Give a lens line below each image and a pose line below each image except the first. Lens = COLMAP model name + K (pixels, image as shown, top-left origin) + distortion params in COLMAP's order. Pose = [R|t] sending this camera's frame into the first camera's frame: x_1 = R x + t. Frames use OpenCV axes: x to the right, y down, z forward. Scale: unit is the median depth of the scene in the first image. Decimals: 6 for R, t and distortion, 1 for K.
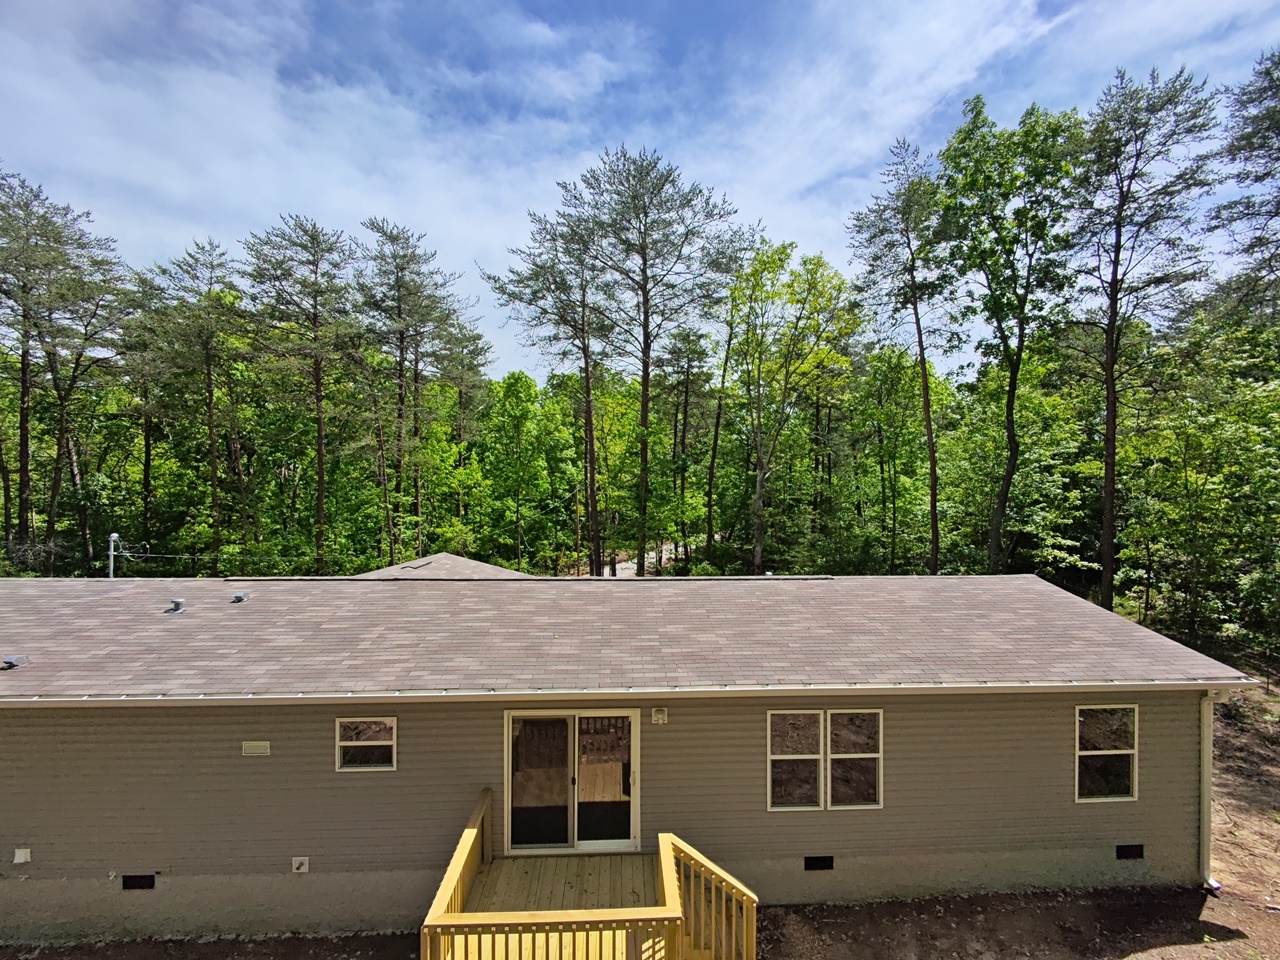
lens RADIAL K [[591.0, 0, 650.5], [0, 591.0, 478.5], [0, 0, 1]] dist [0.001985, -0.004743]
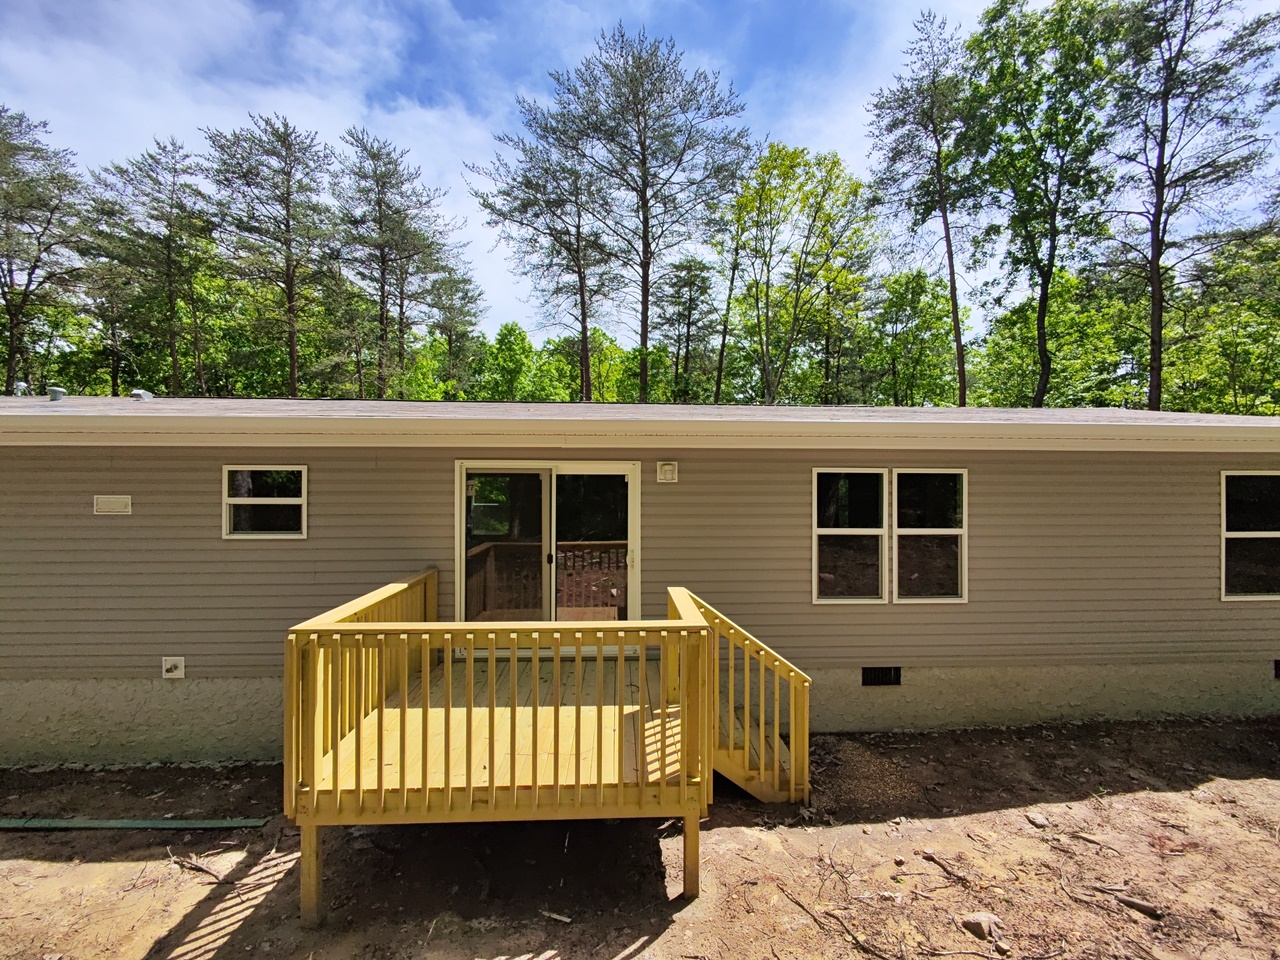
lens RADIAL K [[591.0, 0, 650.9], [0, 591.0, 478.4], [0, 0, 1]] dist [0.001985, -0.004743]
pose [[0.999998, -0.001543, 0.001473, -0.001959], [0.001548, 0.999991, -0.003984, 0.143697], [-0.001467, 0.003987, 0.999991, 0.091711]]
